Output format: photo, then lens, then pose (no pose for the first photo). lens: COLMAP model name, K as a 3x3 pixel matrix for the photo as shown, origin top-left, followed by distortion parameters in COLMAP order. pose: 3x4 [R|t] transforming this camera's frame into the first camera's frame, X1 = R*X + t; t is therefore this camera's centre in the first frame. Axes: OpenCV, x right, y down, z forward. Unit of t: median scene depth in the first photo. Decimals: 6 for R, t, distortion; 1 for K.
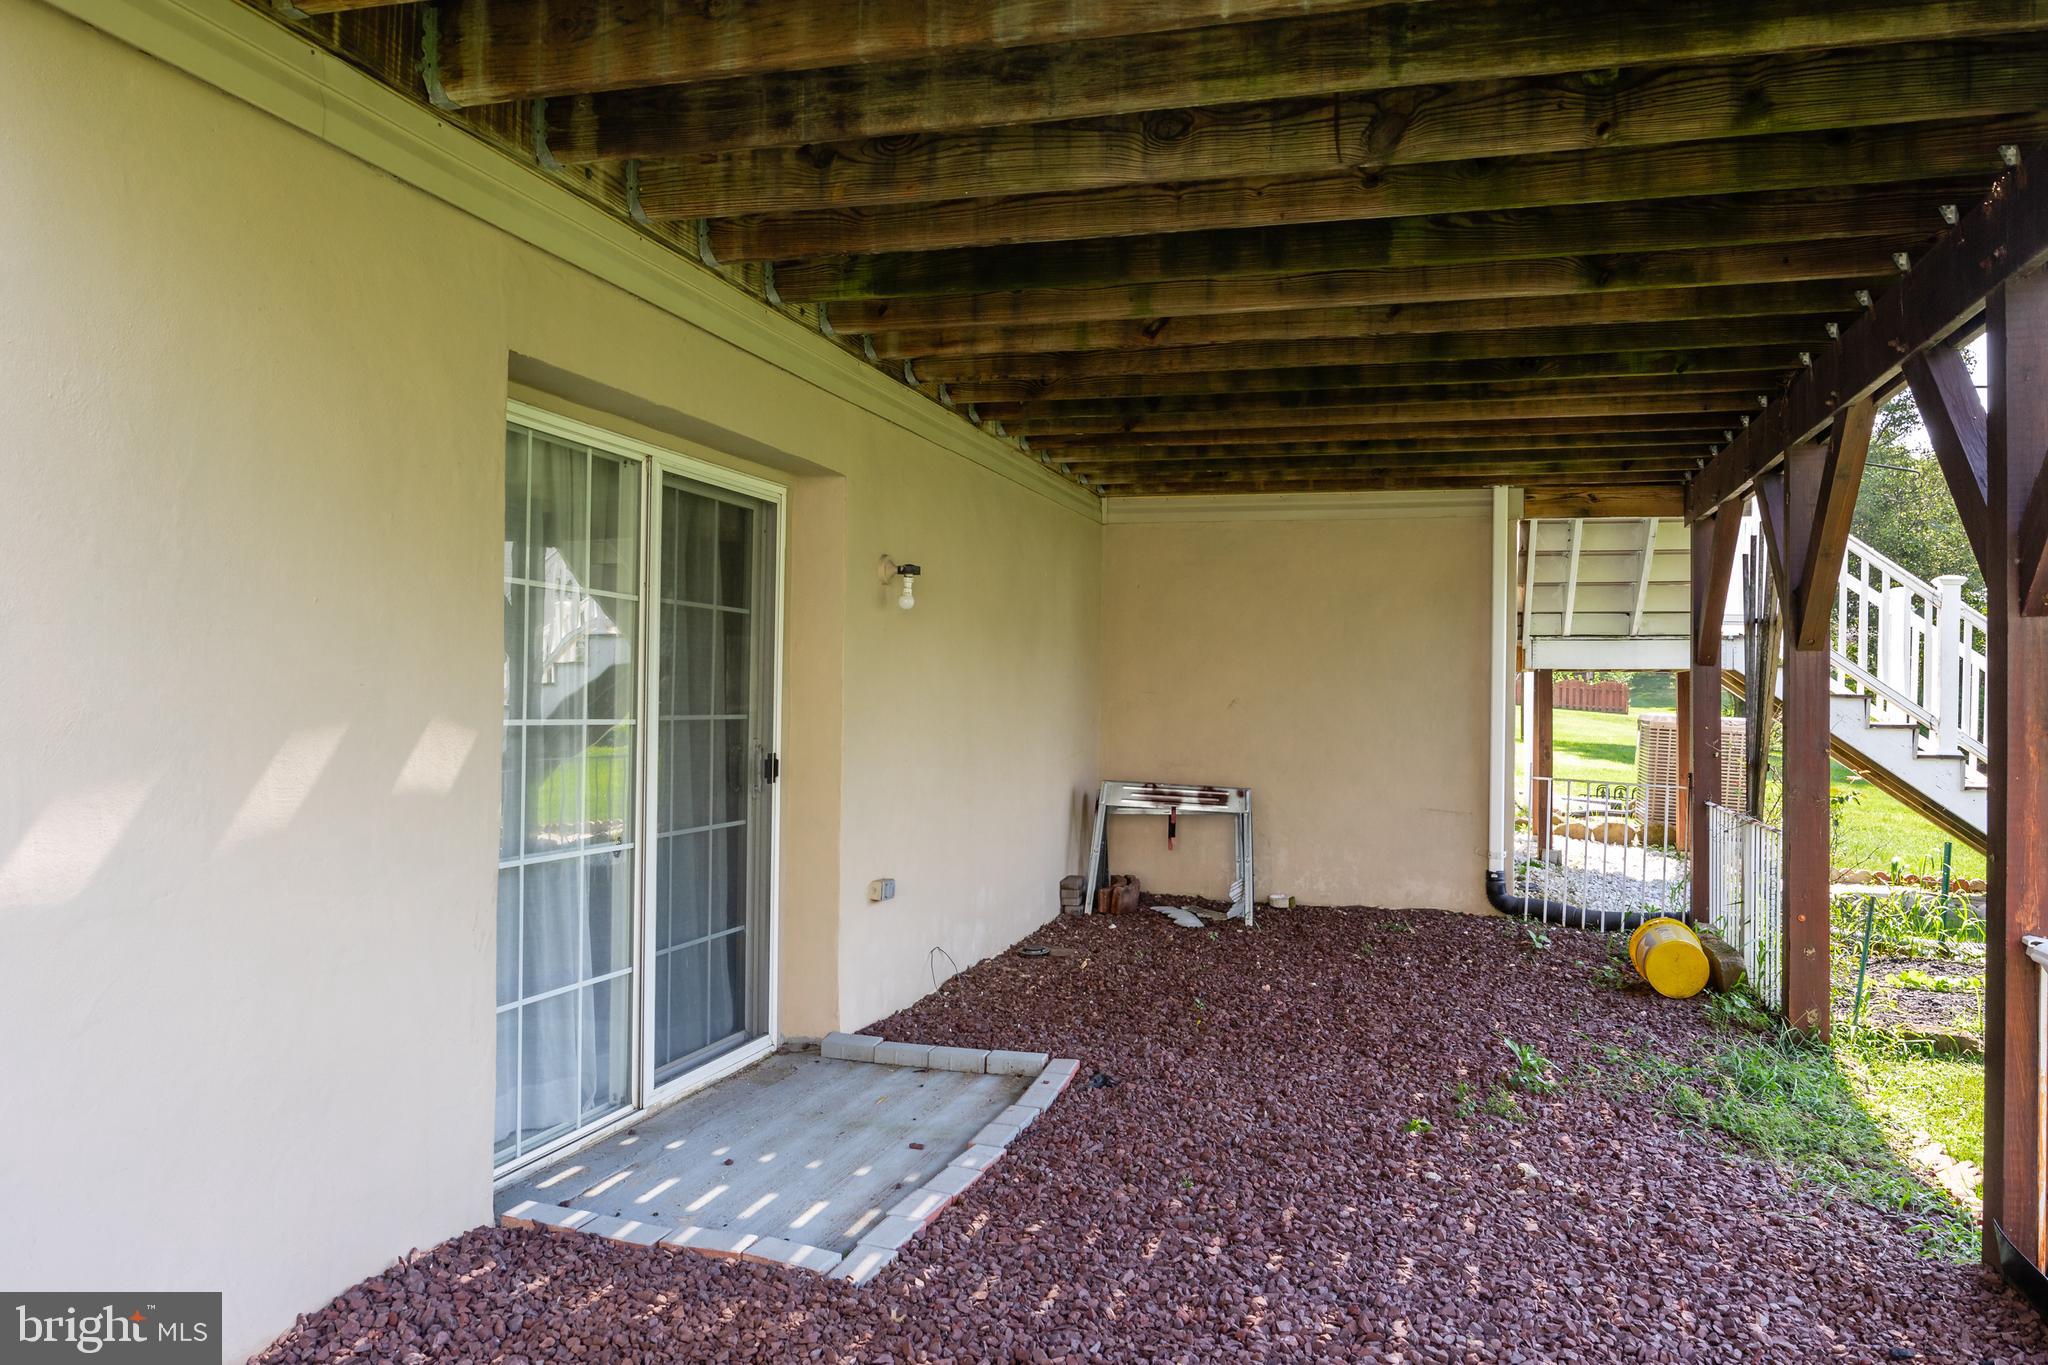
lens RADIAL K [[1546.6, 0, 1023.4], [0, 1546.6, 688.3], [0, 0, 1]] dist [0.004253, 0.000897]
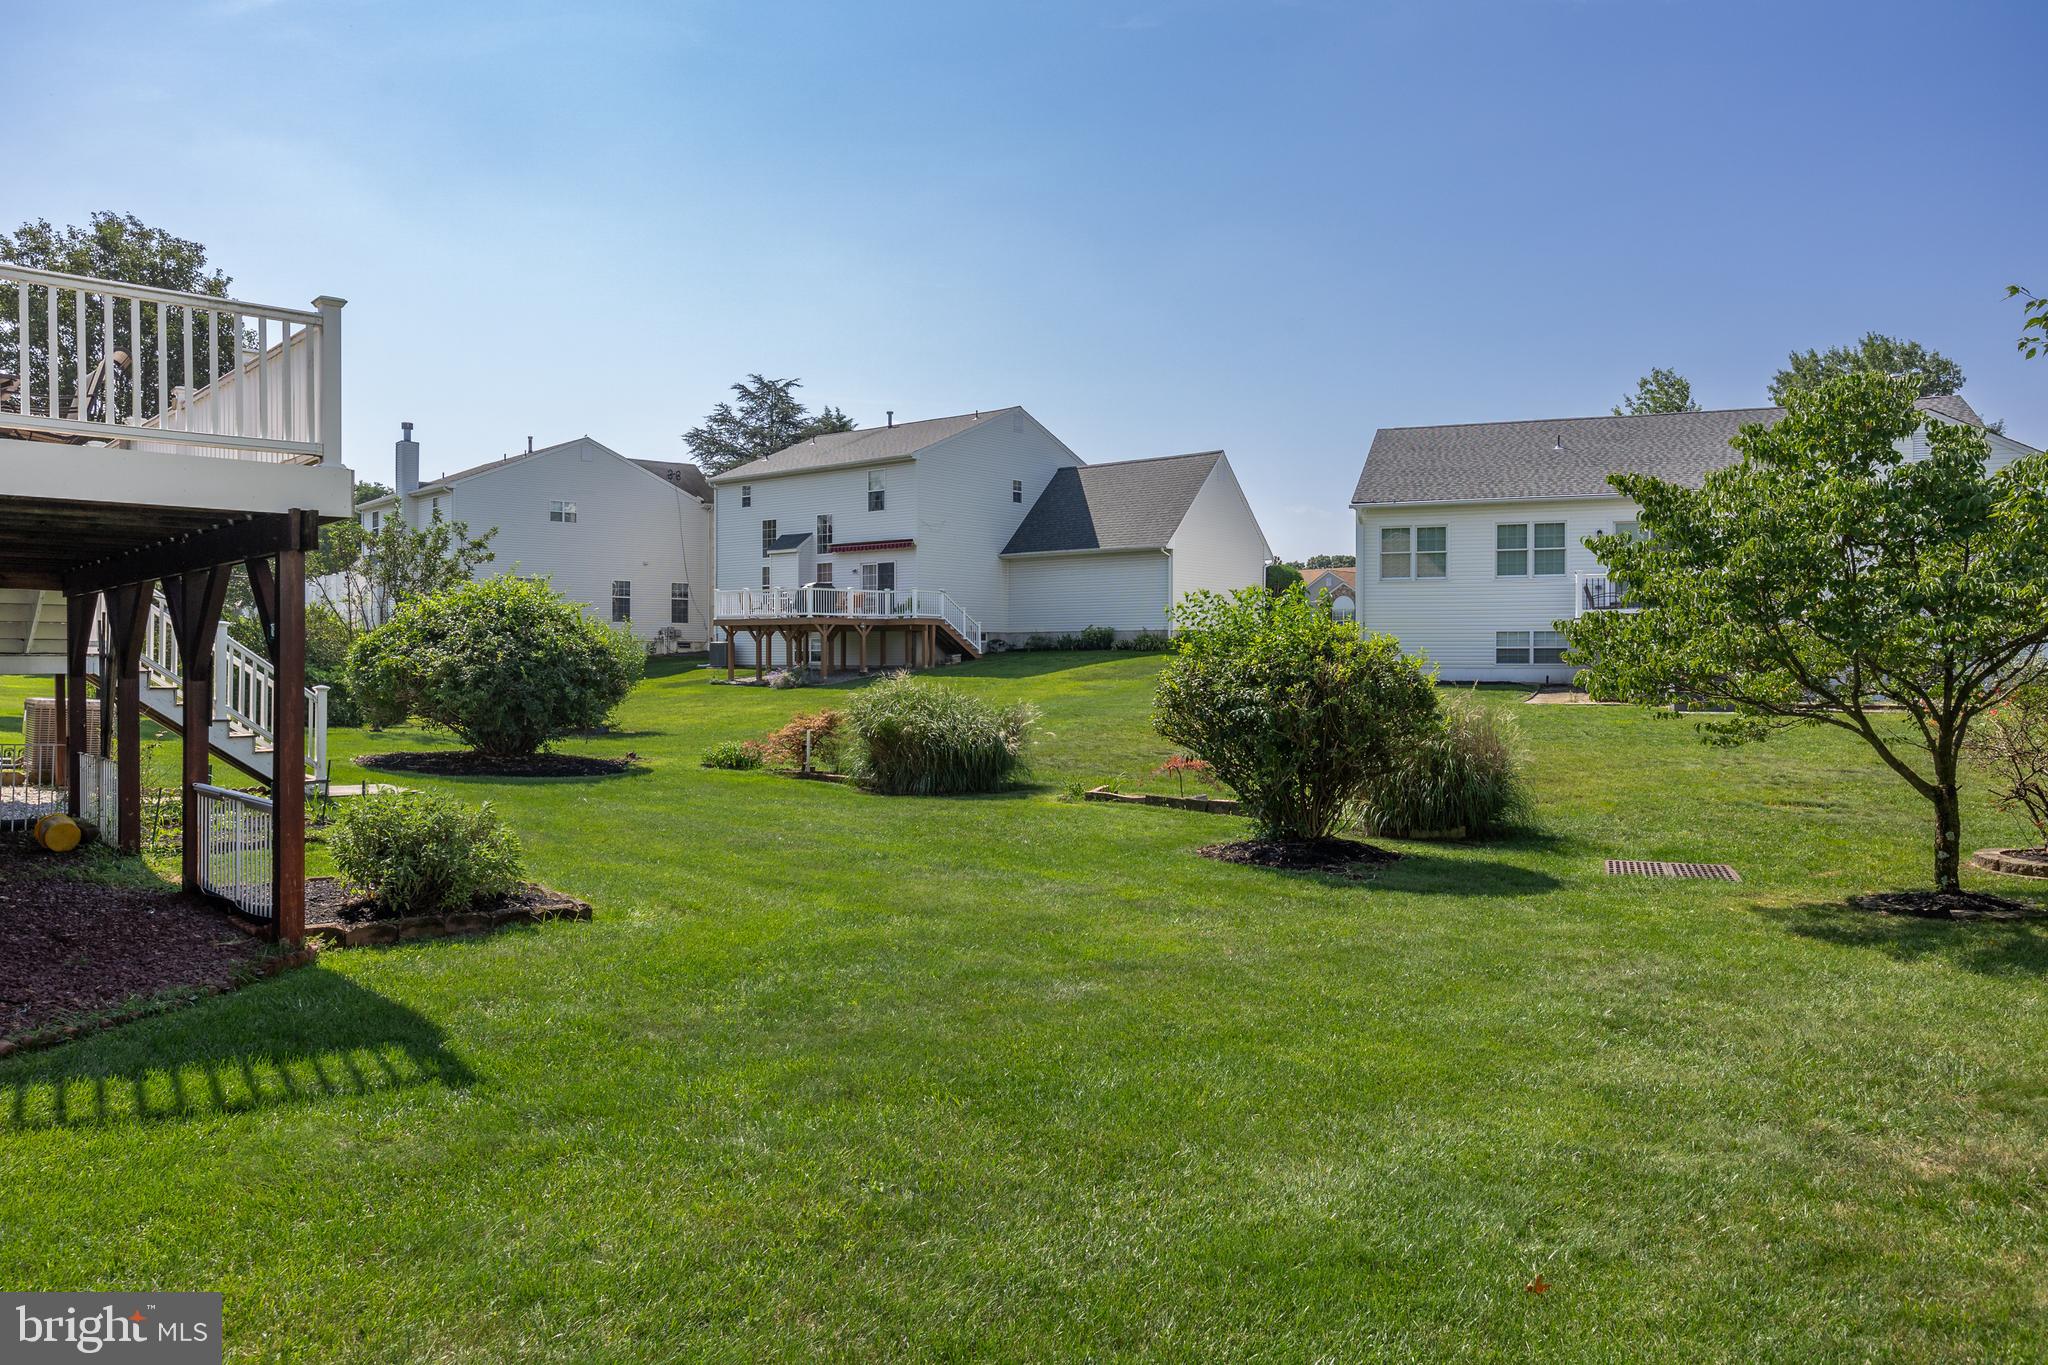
lens RADIAL K [[1485.0, 0, 1023.0], [0, 1485.0, 682.3], [0, 0, 1]] dist [-0.003889, -0.000464]
pose [[0.549473, -0.013430, 0.835404, -0.363970], [-0.004999, 0.999800, 0.019361, -0.042710], [-0.835497, -0.014814, 0.549296, -0.798407]]
